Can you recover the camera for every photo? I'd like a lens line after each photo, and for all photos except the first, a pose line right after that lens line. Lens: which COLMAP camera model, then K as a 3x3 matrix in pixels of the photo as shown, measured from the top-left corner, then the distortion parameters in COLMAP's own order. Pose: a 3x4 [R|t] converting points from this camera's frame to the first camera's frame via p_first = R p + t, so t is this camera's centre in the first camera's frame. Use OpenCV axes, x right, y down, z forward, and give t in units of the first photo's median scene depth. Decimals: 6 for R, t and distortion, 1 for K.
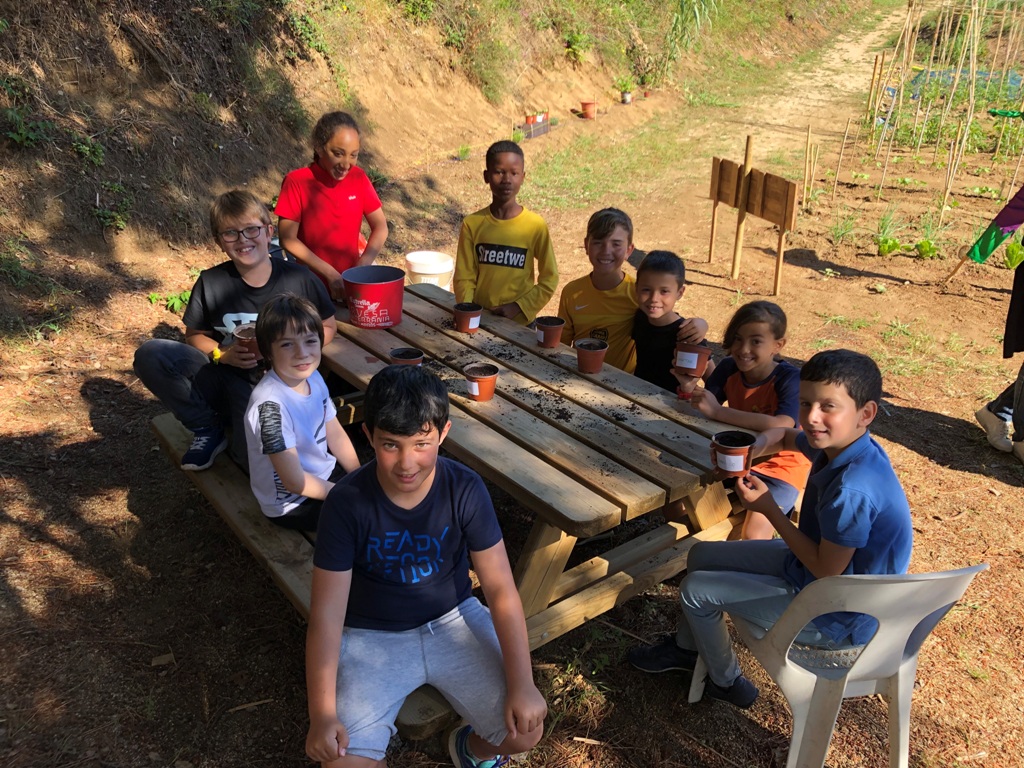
lens RADIAL K [[893.4, 0, 512.0], [0, 893.4, 384.0], [0, 0, 1]] dist [0.011490, 0.005919]
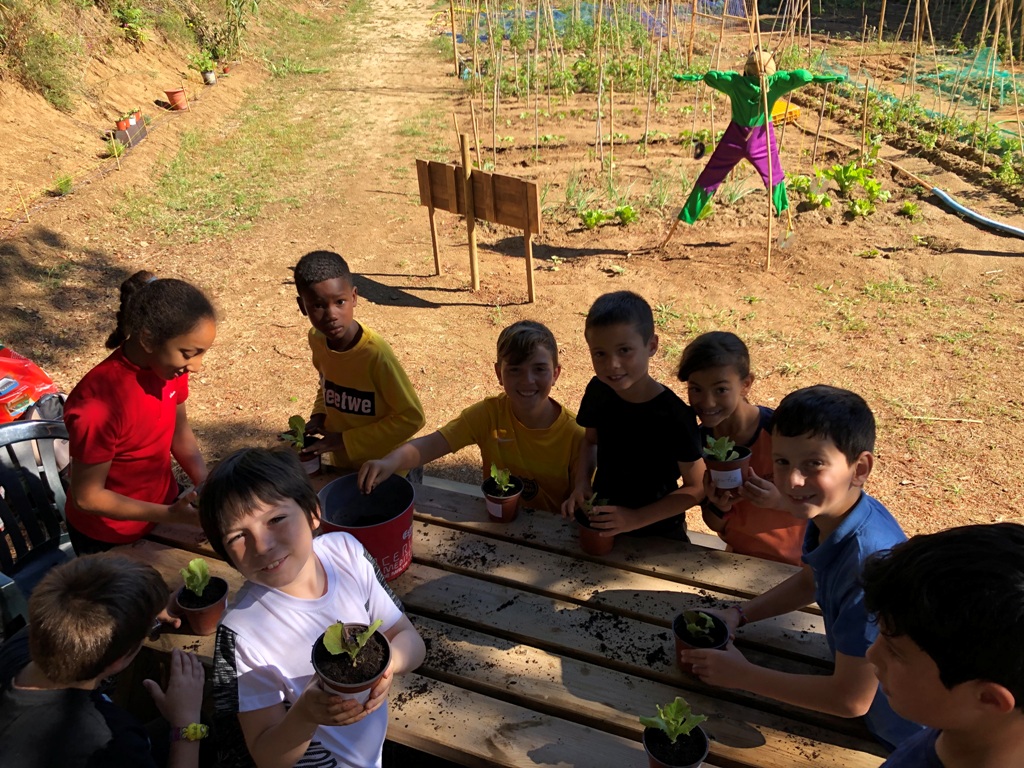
lens RADIAL K [[855.6, 0, 541.4], [0, 855.6, 402.1], [0, 0, 1]] dist [0.016918, 0.004104]
pose [[0.861256, -0.283429, 0.421790, -0.056939], [0.246273, 0.958825, 0.141433, -0.065932], [-0.444509, -0.017934, 0.895595, 0.101607]]
